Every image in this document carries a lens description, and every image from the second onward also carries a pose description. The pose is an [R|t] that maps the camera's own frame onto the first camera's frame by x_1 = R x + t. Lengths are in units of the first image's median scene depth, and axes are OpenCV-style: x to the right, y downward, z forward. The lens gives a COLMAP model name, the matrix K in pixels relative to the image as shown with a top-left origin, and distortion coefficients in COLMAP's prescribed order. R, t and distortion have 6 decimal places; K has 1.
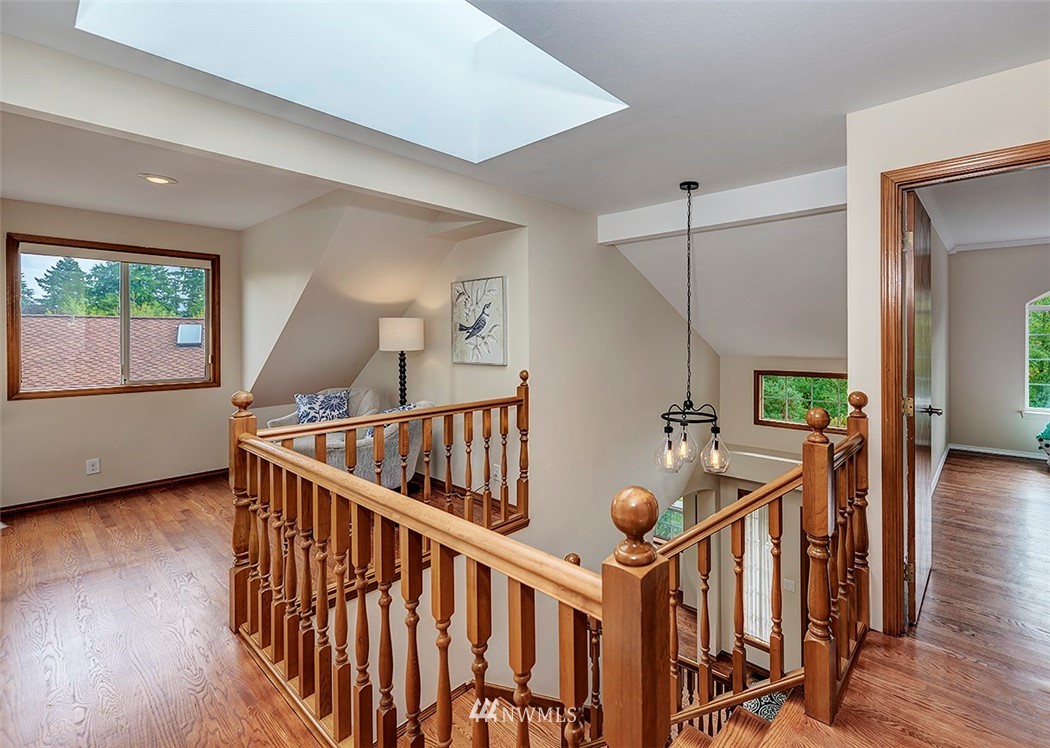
lens RADIAL K [[479.8, 0, 615.1], [0, 479.8, 333.2], [0, 0, 1]] dist [0.001414, -0.000068]
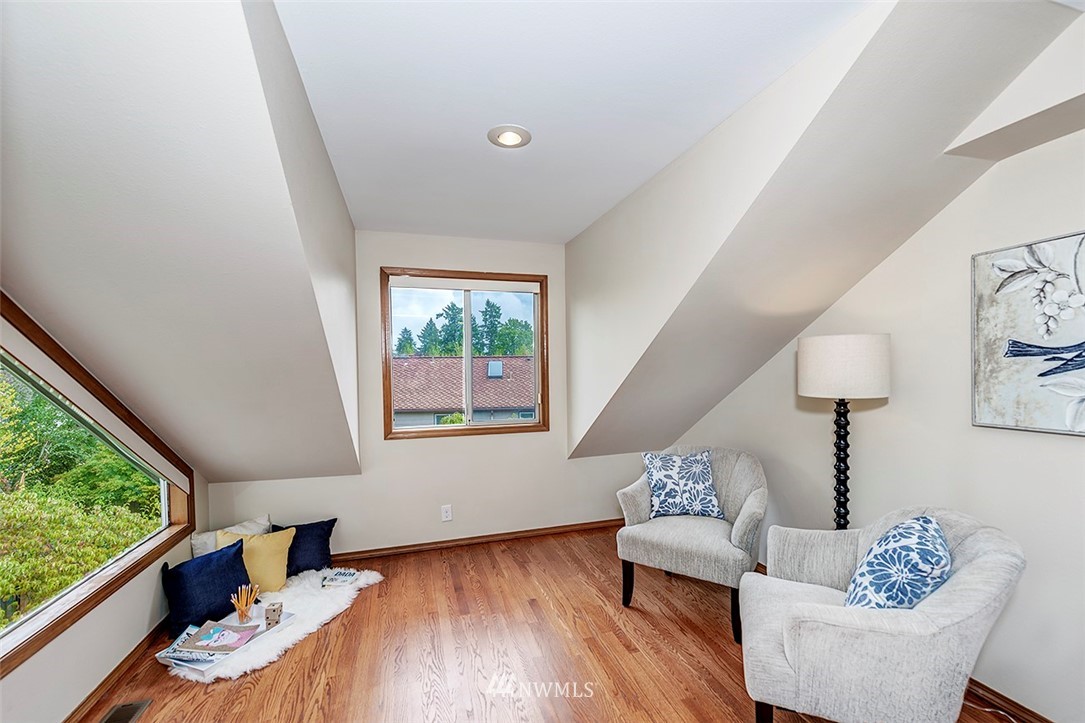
lens RADIAL K [[431.9, 0, 541.0], [0, 431.9, 367.1], [0, 0, 1]] dist [0.000447, 0.000012]
pose [[0.824020, -0.012583, -0.566420, -0.430042], [0.015138, 0.999885, -0.000190, -0.001781], [0.566358, -0.008418, 0.824117, 0.391200]]
